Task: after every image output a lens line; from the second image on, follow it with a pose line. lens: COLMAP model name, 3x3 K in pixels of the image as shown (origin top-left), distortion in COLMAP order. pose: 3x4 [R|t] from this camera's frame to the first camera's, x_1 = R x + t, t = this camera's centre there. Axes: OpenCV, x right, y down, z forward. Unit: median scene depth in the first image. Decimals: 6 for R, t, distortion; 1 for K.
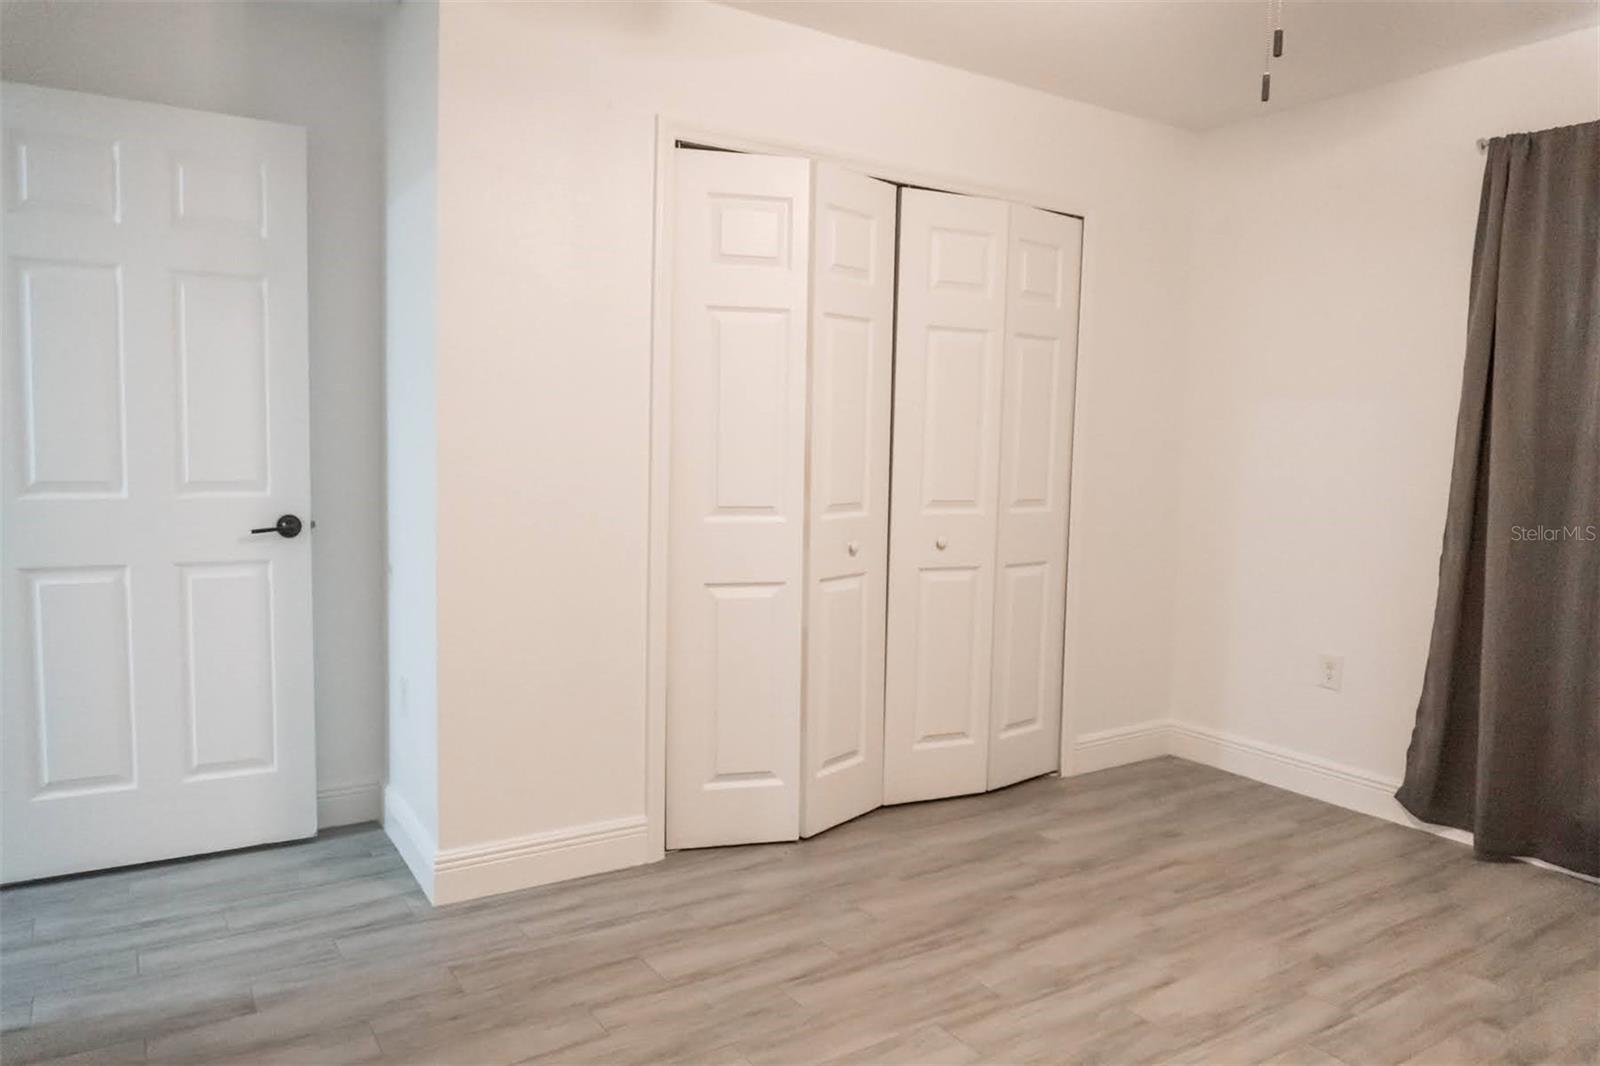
lens RADIAL K [[1091.1, 0, 799.4], [0, 1091.1, 533.8], [0, 0, 1]] dist [-0.013745, -0.007693]
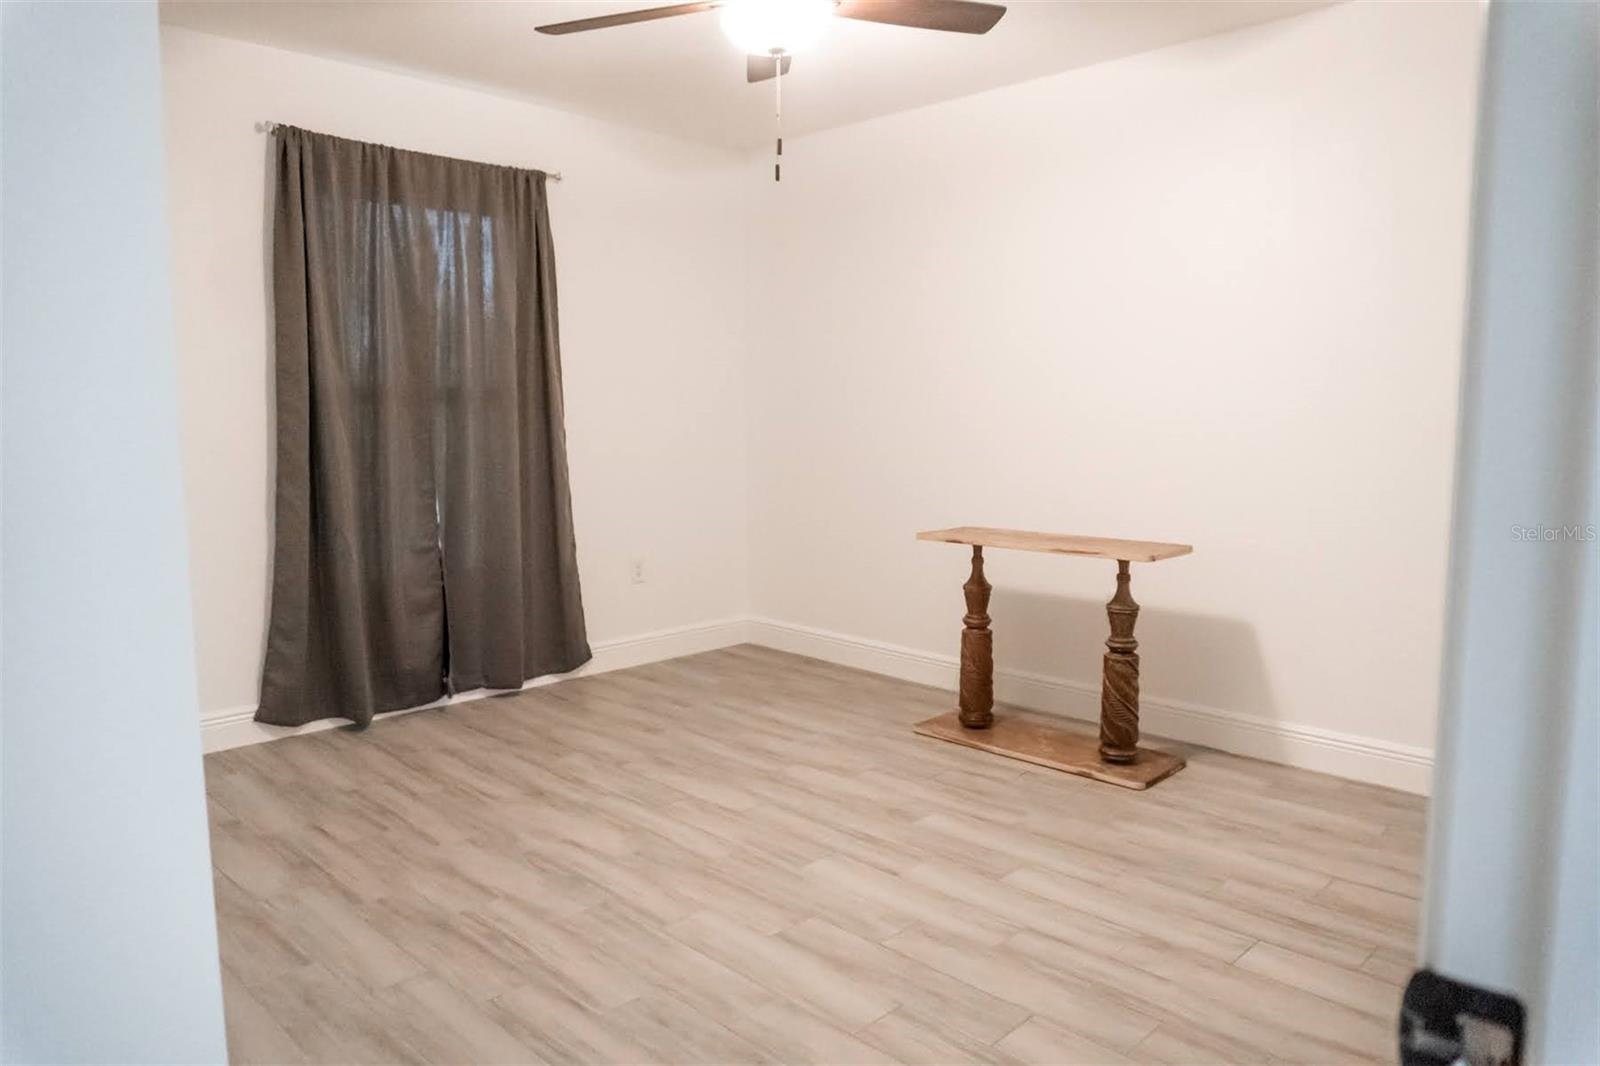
lens RADIAL K [[1091.1, 0, 799.5], [0, 1091.1, 531.2], [0, 0, 1]] dist [-0.013745, -0.007693]
pose [[-0.217390, -0.129246, 0.967490, -0.746769], [0.076382, 0.985903, 0.148869, -0.079192], [-0.973092, 0.106262, -0.204454, 0.851427]]
